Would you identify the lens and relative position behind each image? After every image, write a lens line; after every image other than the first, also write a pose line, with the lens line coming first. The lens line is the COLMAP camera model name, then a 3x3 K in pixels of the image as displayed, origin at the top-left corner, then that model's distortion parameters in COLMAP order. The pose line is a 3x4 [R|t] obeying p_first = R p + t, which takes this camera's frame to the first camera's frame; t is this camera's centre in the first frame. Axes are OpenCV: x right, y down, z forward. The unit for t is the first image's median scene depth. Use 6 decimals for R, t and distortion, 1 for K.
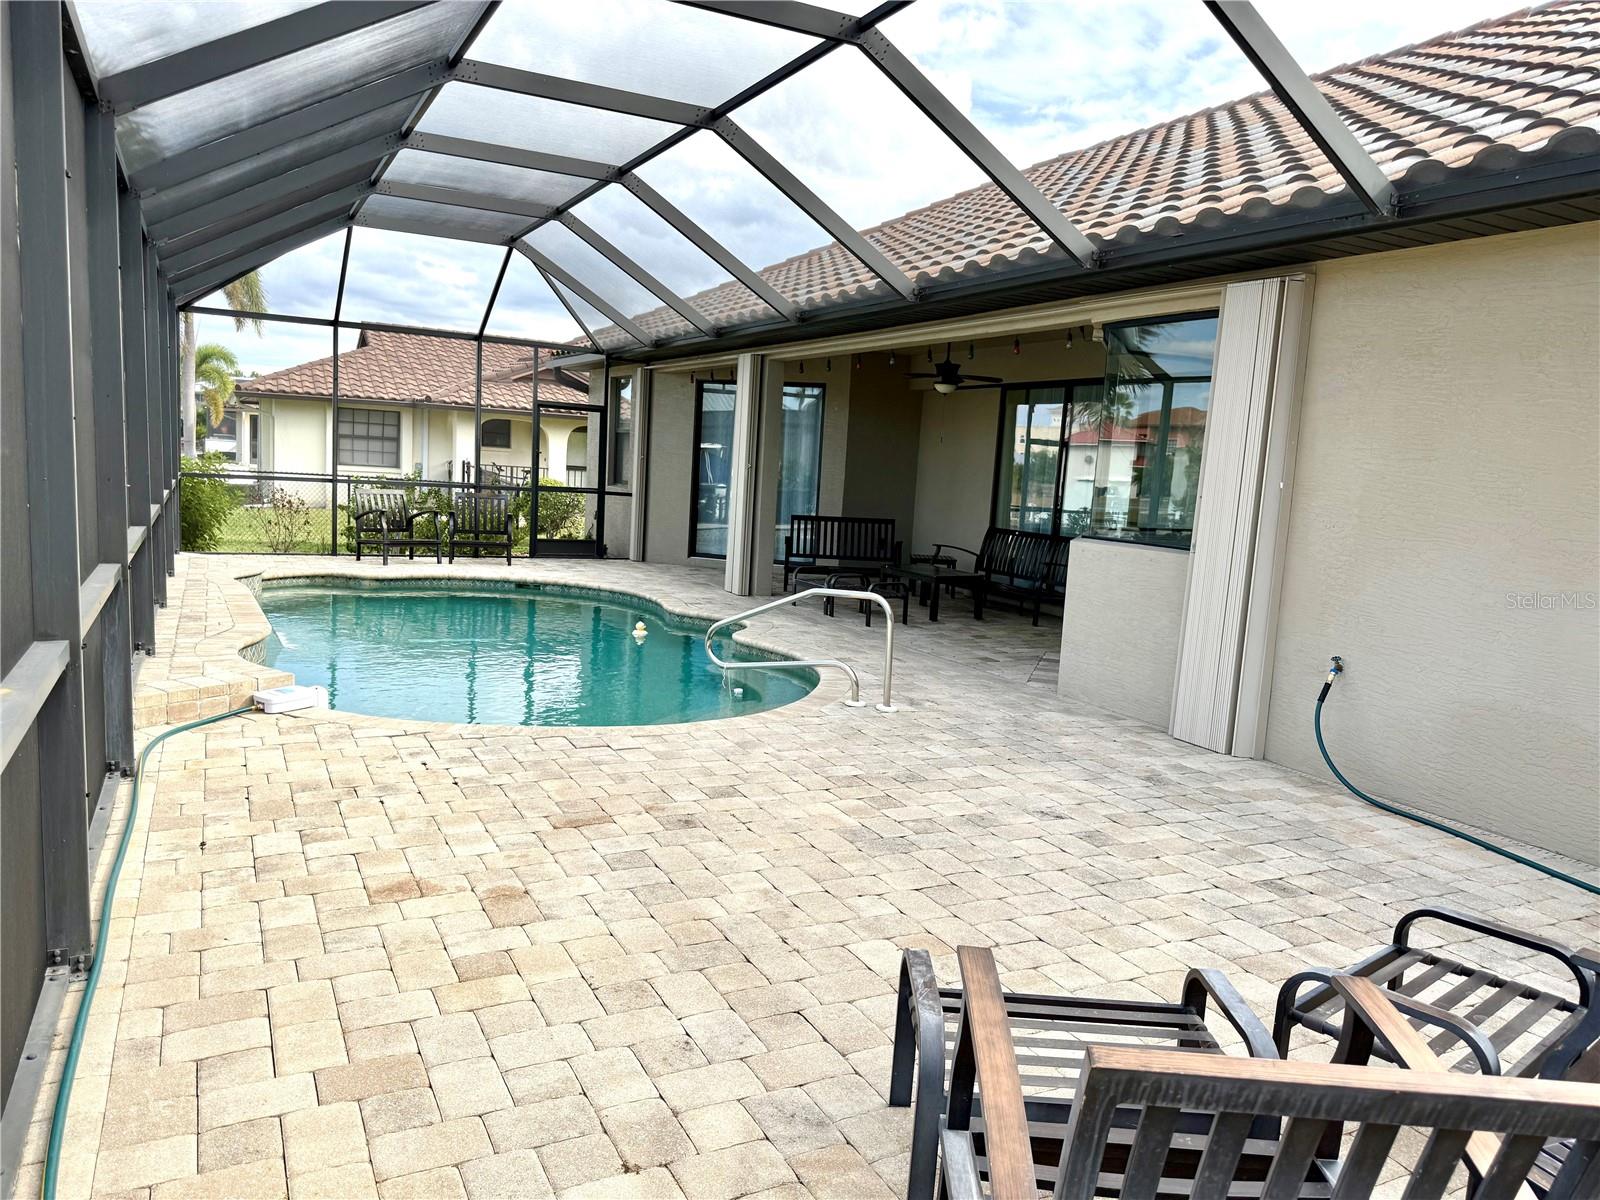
lens RADIAL K [[1133.1, 0, 799.3], [0, 1133.1, 601.9], [0, 0, 1]] dist [0.032523, -0.024852]
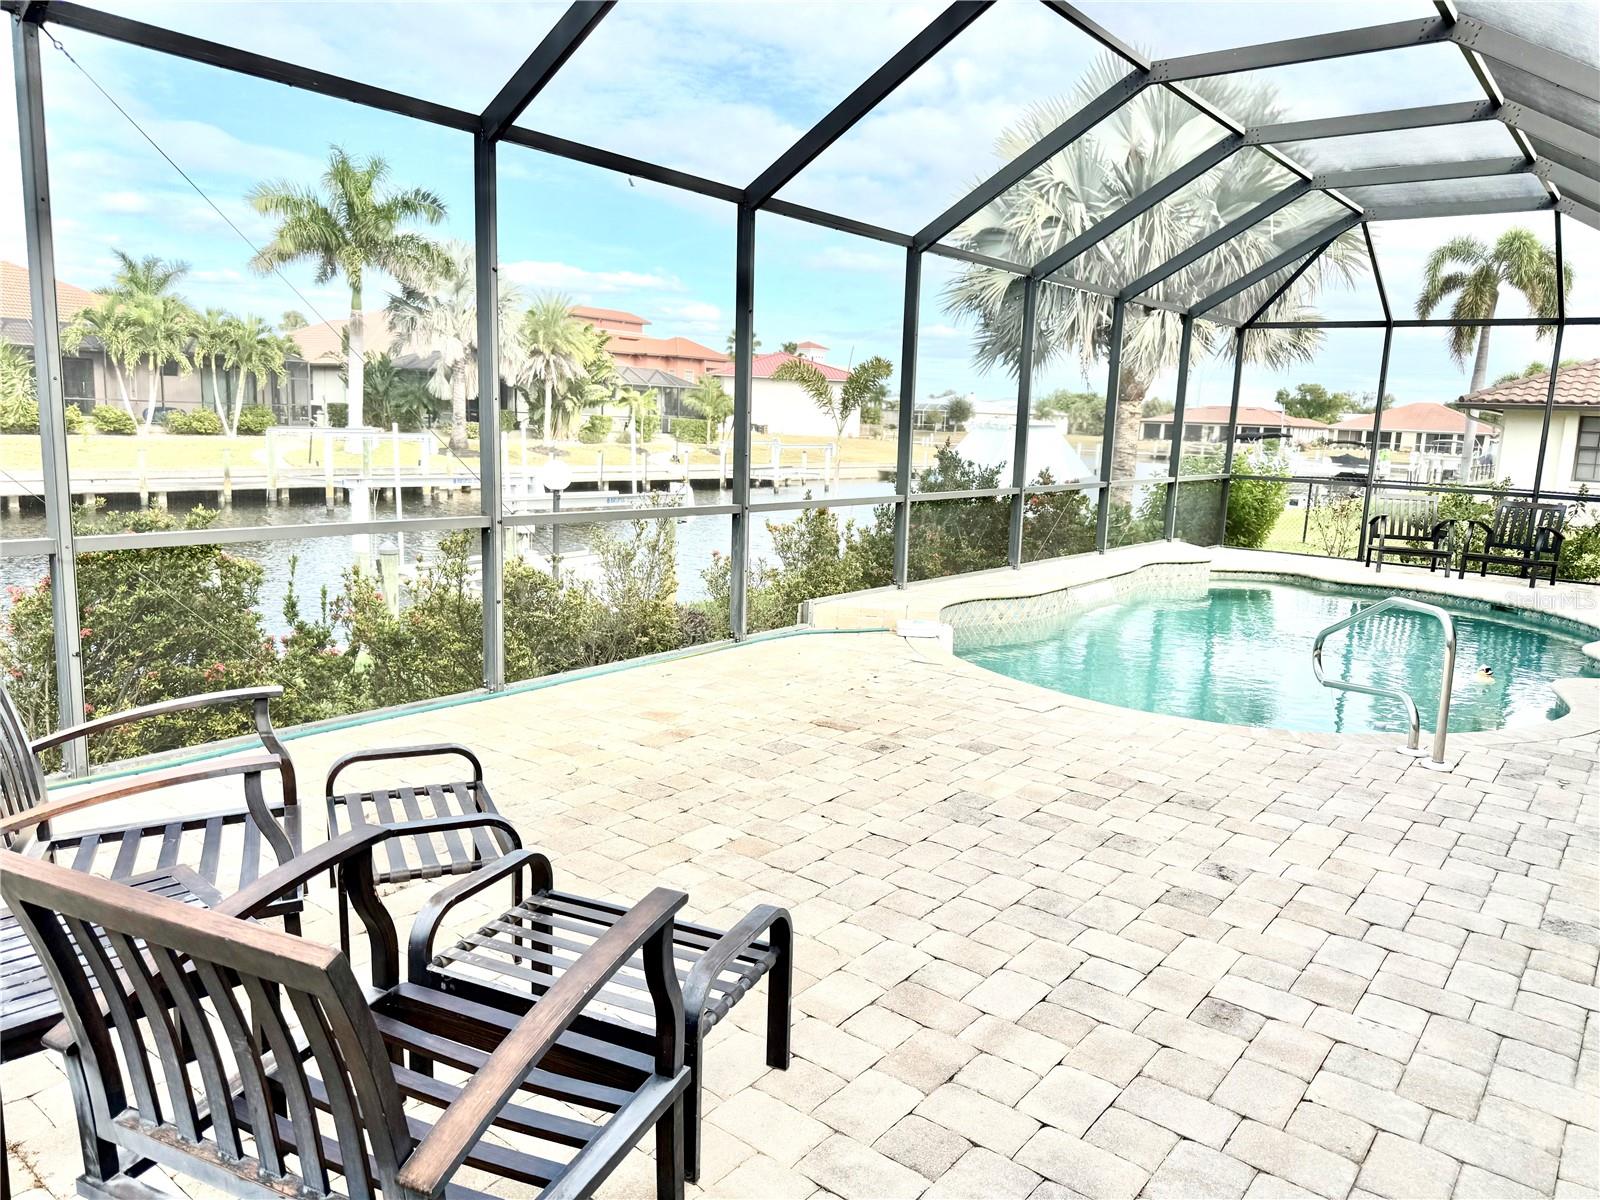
lens RADIAL K [[1133.1, 0, 801.9], [0, 1133.1, 602.1], [0, 0, 1]] dist [0.032523, -0.024852]
pose [[0.426079, 0.112252, -0.897695, 0.795823], [-0.130681, 0.989502, 0.061707, -0.008538], [0.895198, 0.091020, 0.436276, 0.382887]]
